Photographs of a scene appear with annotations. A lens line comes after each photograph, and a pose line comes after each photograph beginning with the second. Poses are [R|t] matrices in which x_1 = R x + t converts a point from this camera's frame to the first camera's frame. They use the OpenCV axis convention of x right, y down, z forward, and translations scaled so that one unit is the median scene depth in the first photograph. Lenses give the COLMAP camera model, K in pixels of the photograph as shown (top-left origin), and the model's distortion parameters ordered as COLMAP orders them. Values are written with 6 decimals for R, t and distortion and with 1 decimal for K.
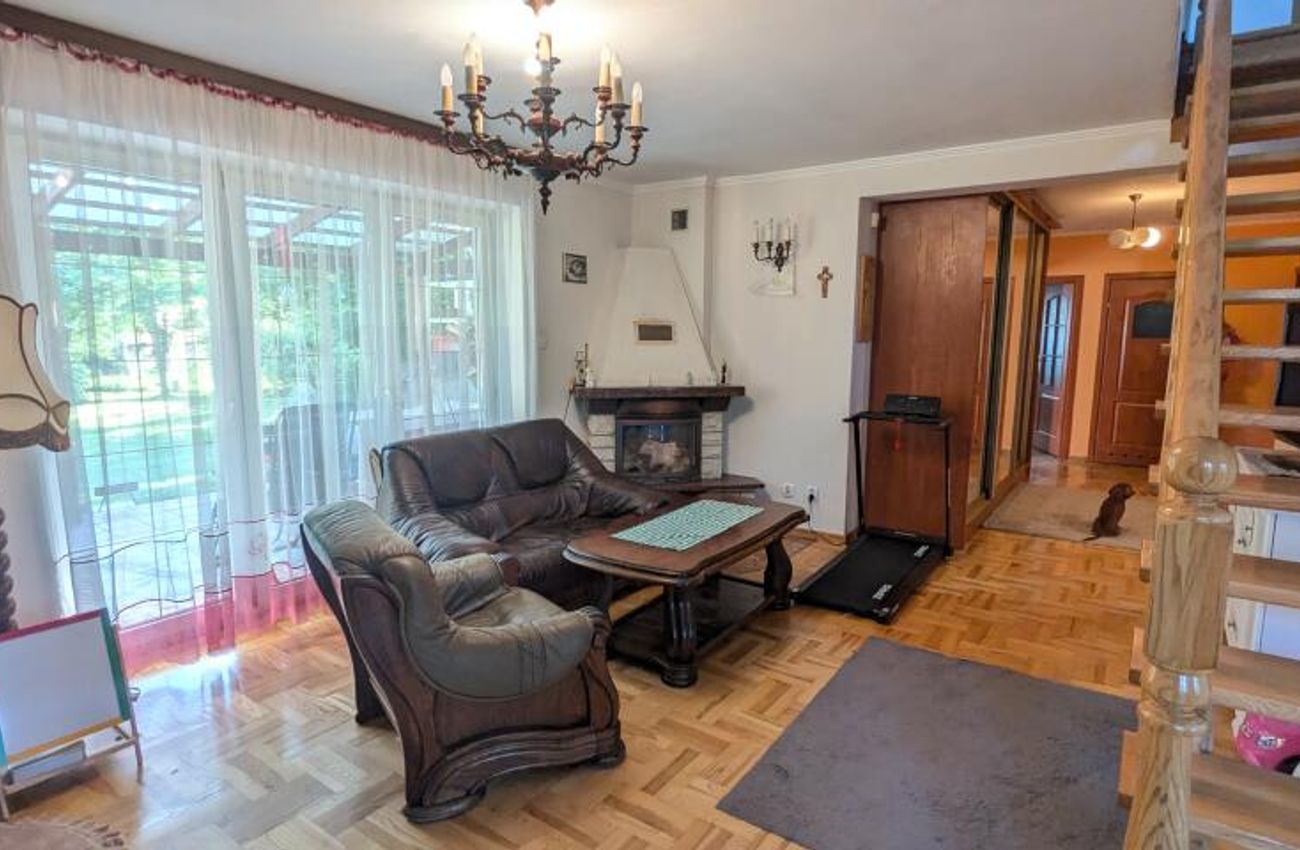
lens RADIAL K [[722.7, 0, 646.8], [0, 722.7, 435.7], [0, 0, 1]] dist [-0.000776, -0.000128]
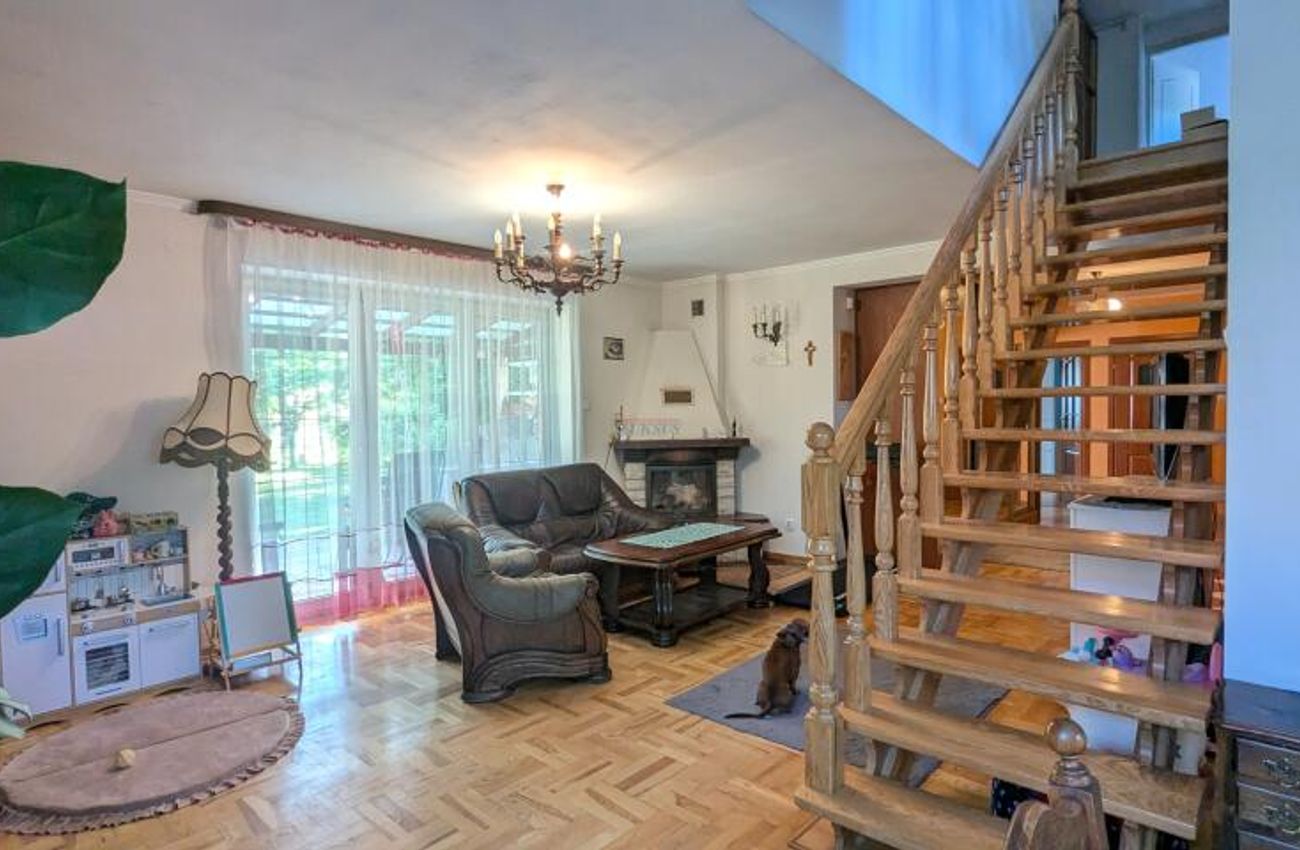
lens RADIAL K [[722.7, 0, 646.8], [0, 722.7, 435.7], [0, 0, 1]] dist [-0.000776, -0.000128]
pose [[0.992278, -0.014837, -0.123143, 0.146041], [0.002039, 0.994636, -0.103416, 0.069828], [0.124017, 0.102367, 0.986986, -0.306875]]
